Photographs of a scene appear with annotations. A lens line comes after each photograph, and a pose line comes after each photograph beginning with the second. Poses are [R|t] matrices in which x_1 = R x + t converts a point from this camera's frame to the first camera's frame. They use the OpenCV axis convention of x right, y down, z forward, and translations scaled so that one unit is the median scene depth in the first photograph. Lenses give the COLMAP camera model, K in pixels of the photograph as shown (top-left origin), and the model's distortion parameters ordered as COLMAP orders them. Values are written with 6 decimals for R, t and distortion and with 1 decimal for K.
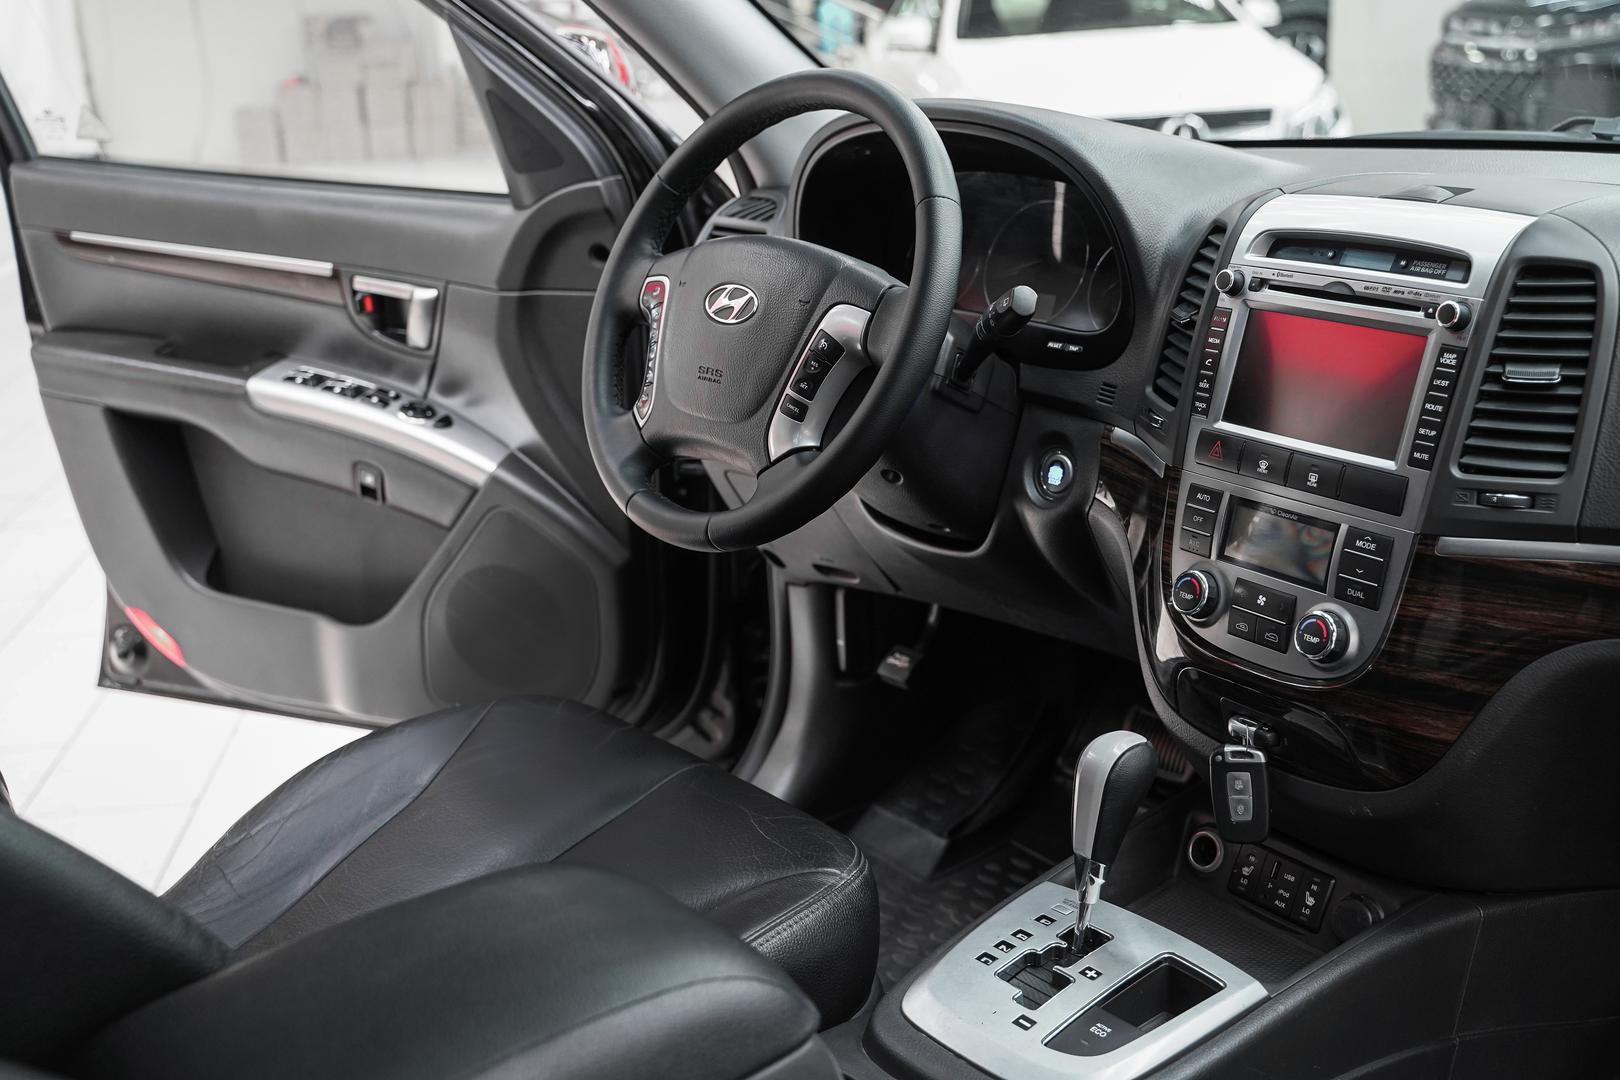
lens RADIAL K [[1757.5, 0, 813.8], [0, 1757.5, 520.8], [0, 0, 1]] dist [0.001875, -0.003928]
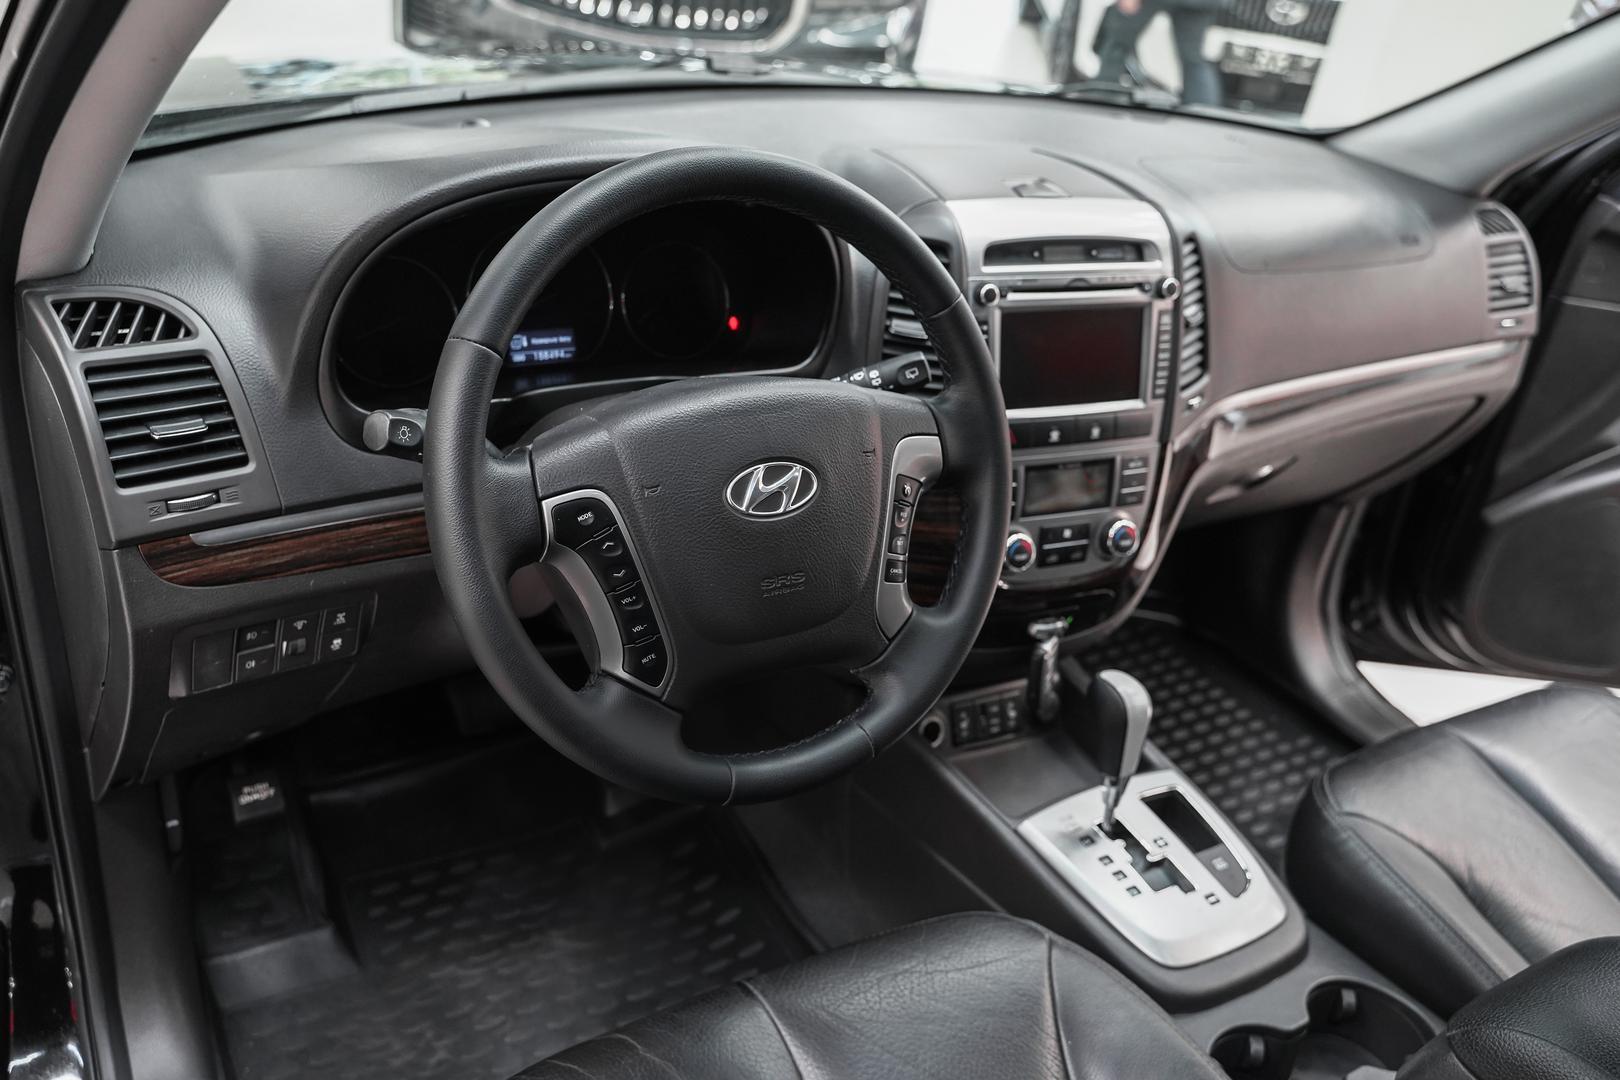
lens RADIAL K [[1323.8, 0, 780.5], [0, 1323.8, 535.0], [0, 0, 1]] dist [-0.005690, 0.001596]
pose [[0.171252, -0.438619, 0.882205, -0.591501], [0.158215, 0.896055, 0.414792, -0.361463], [-0.972441, 0.068545, 0.222847, 0.920427]]
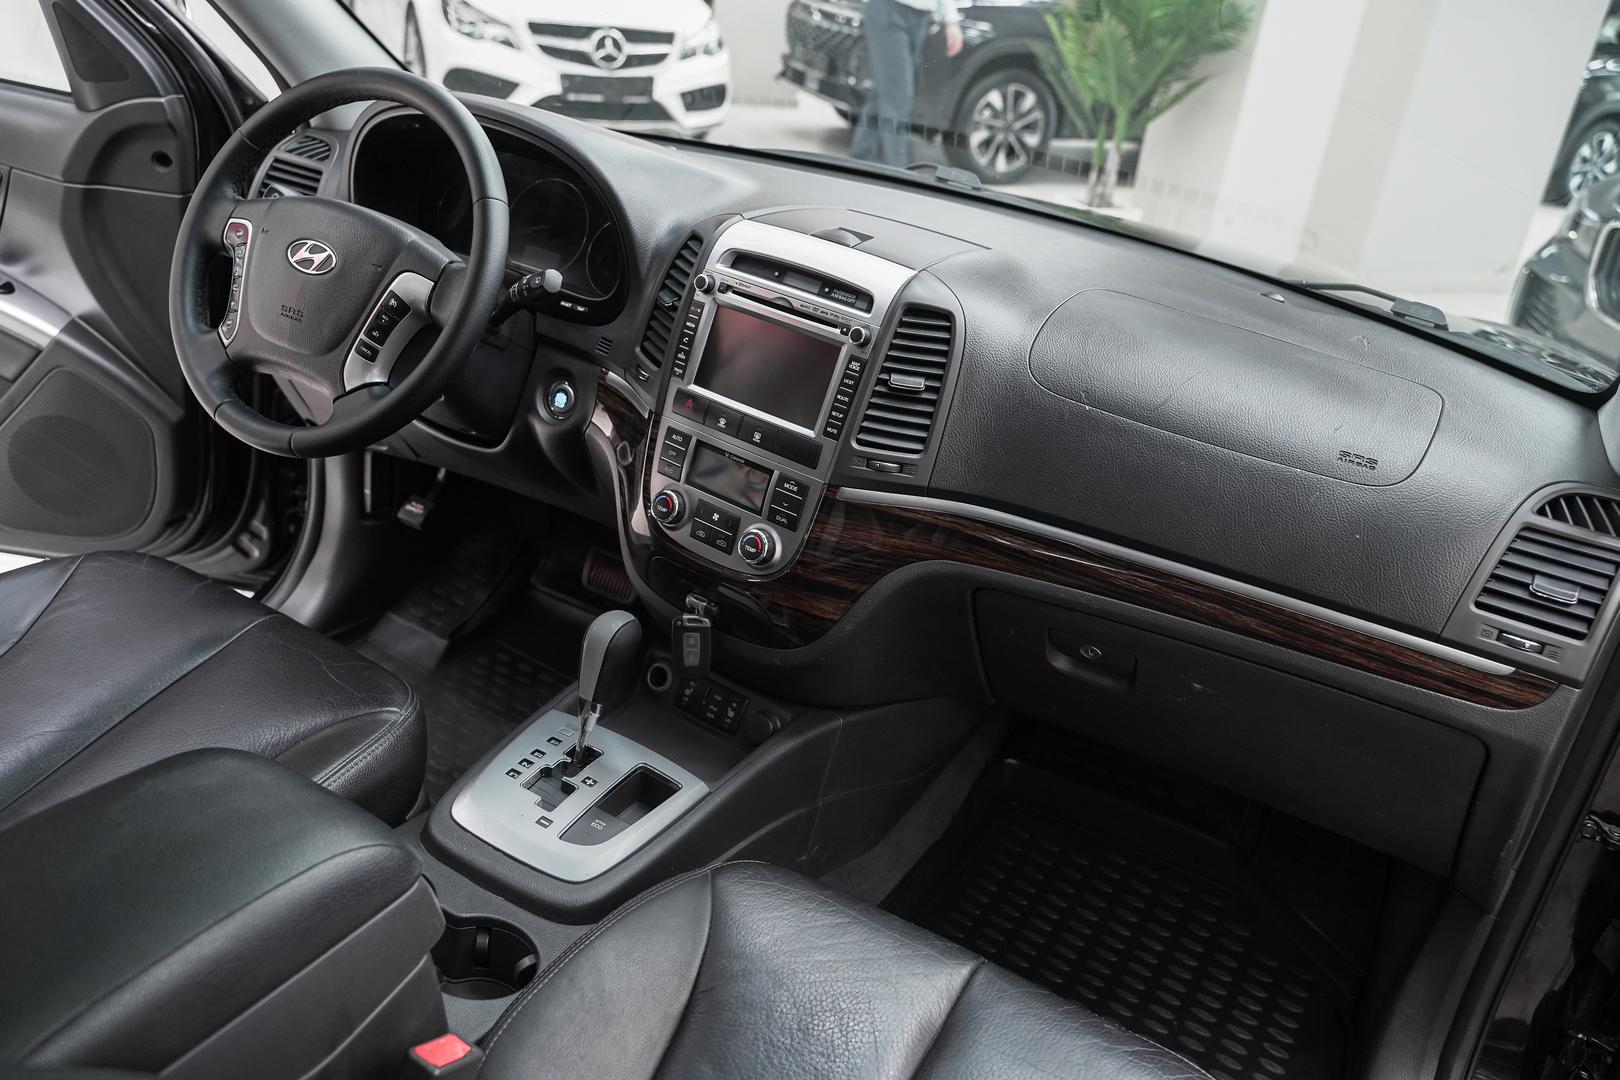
lens RADIAL K [[1326.6, 0, 803.0], [0, 1326.6, 515.8], [0, 0, 1]] dist [-0.003096, -0.007335]
pose [[0.928522, 0.015045, 0.370972, -0.073051], [-0.068896, 0.988807, 0.132342, -0.095616], [-0.364829, -0.148441, 0.919165, -0.012752]]
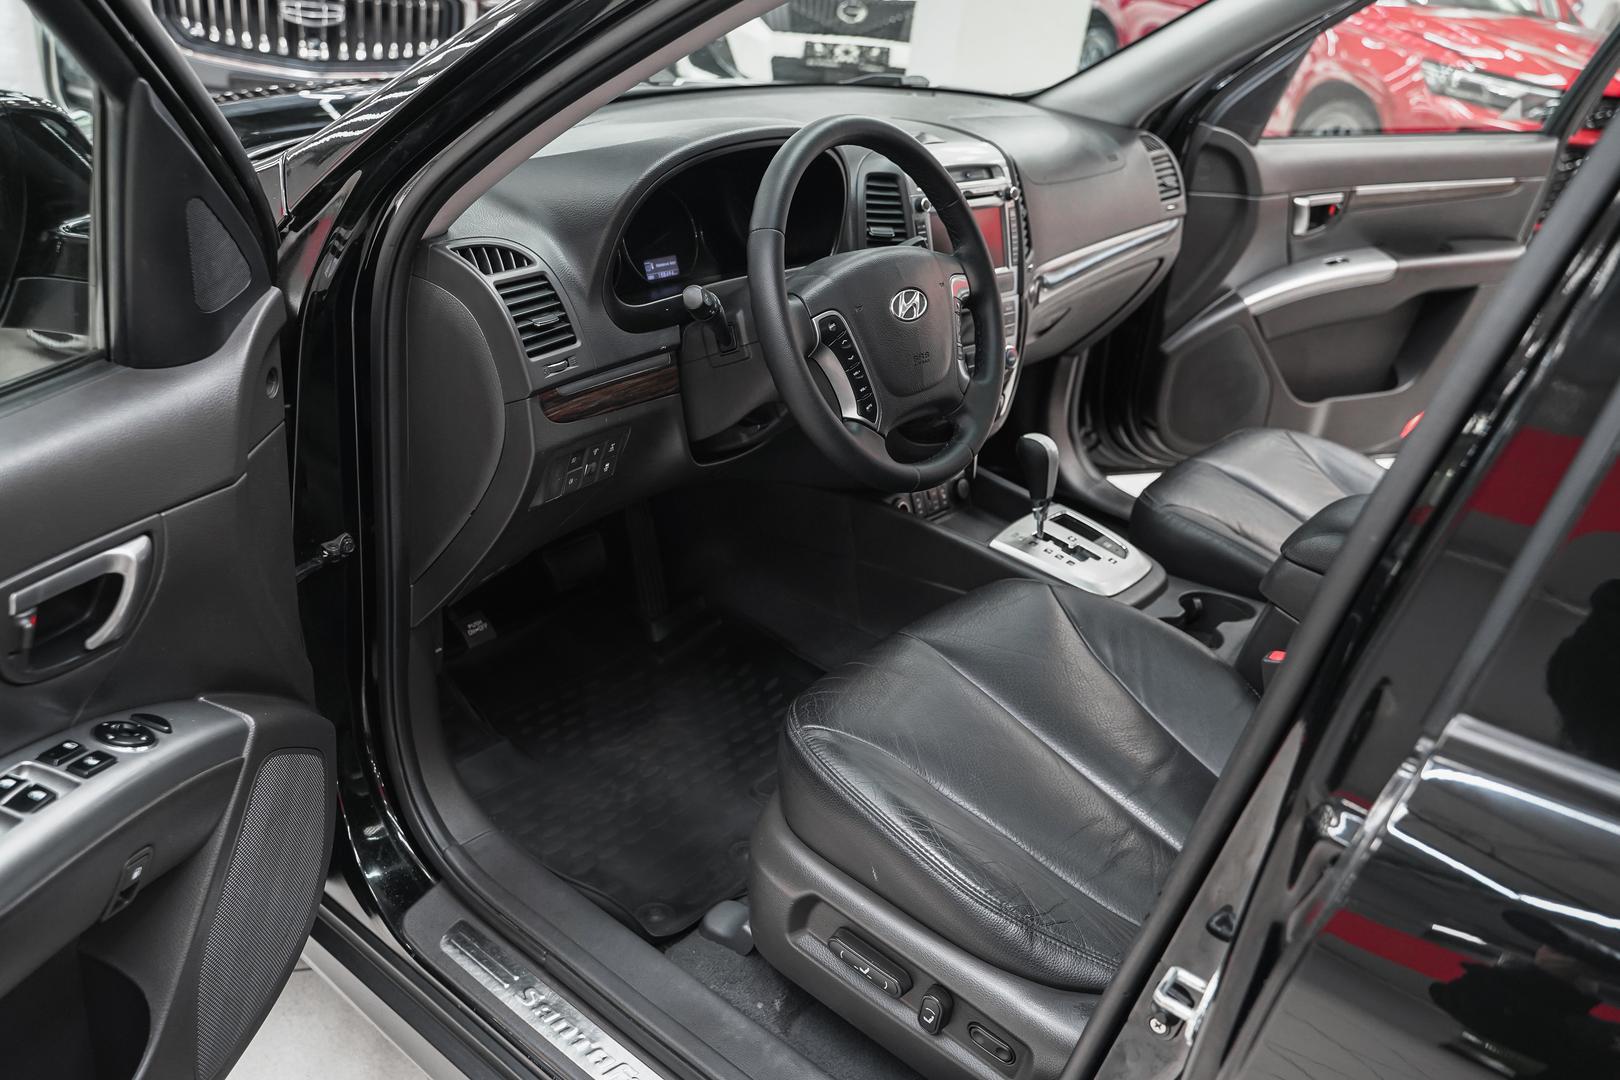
lens RADIAL K [[1326.6, 0, 803.0], [0, 1326.6, 515.8], [0, 0, 1]] dist [-0.003096, -0.007335]
pose [[-0.178638, -0.418166, 0.890632, -1.045473], [0.186208, 0.874466, 0.447924, -0.472420], [-0.966134, 0.245859, -0.078347, 1.262691]]
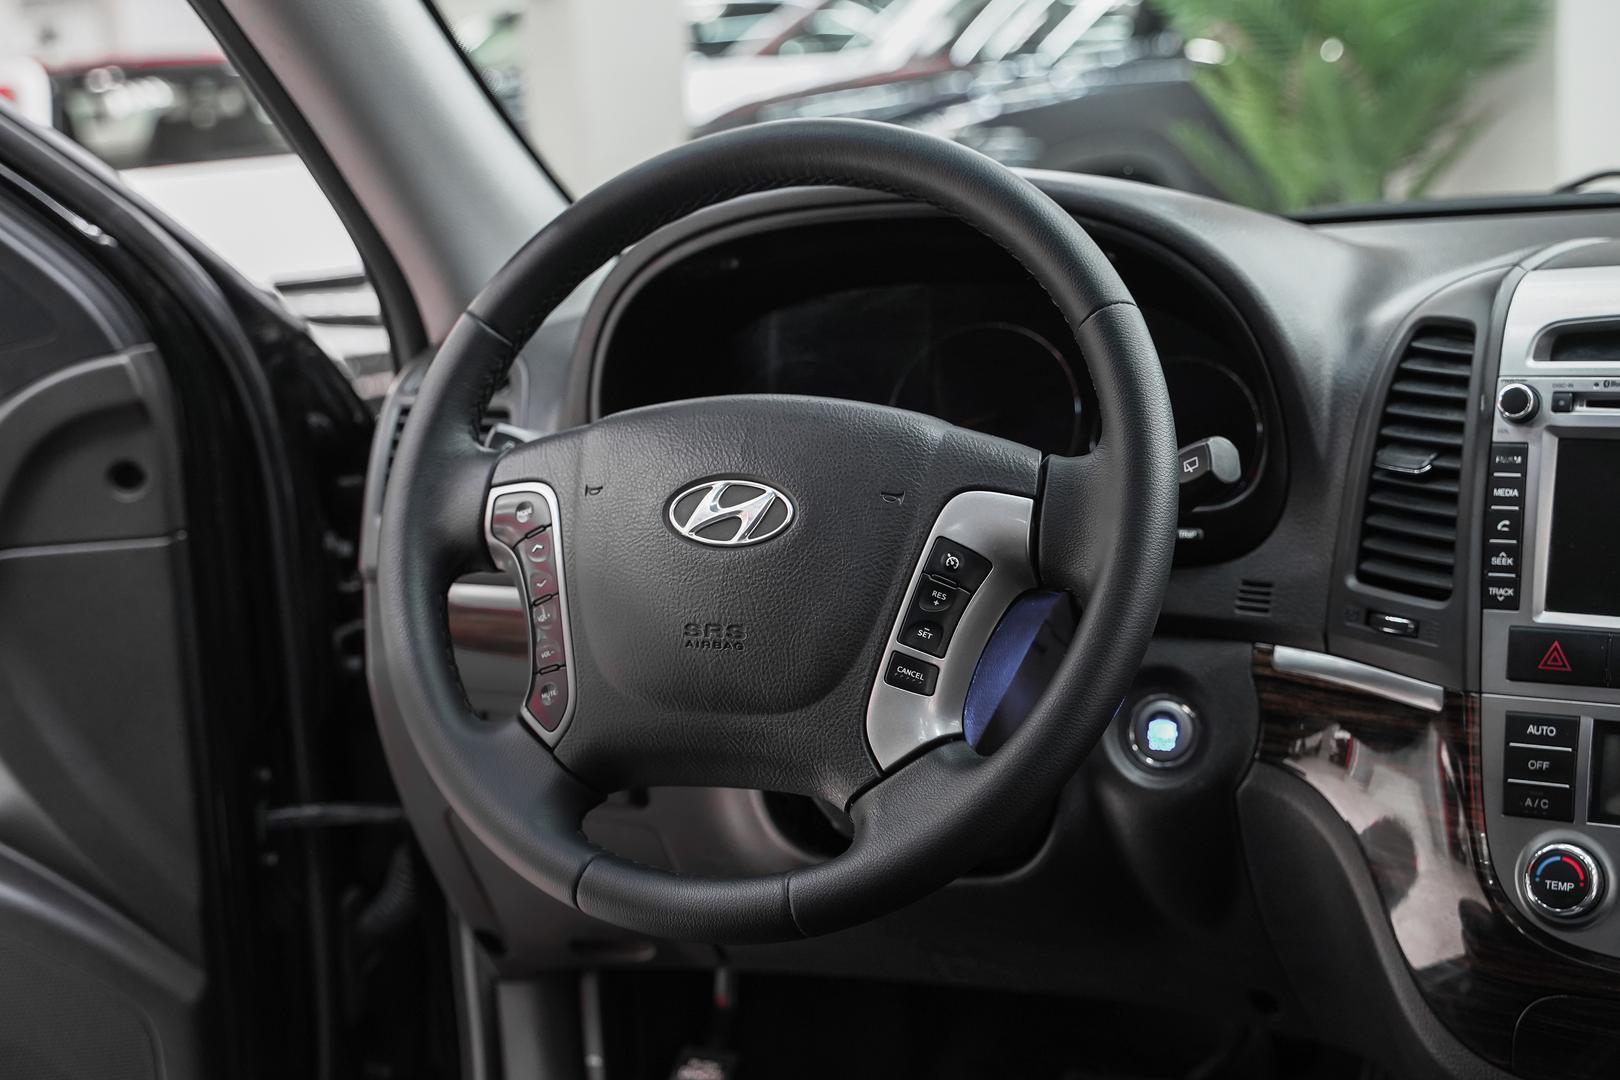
lens RADIAL K [[2317.4, 0, 766.9], [0, 2317.4, 566.8], [0, 0, 1]] dist [-0.000133, 0.002404]
pose [[0.908514, -0.102134, 0.405180, -0.368949], [0.144668, 0.986581, -0.075693, -0.048207], [-0.392012, 0.127385, 0.911098, 0.313614]]
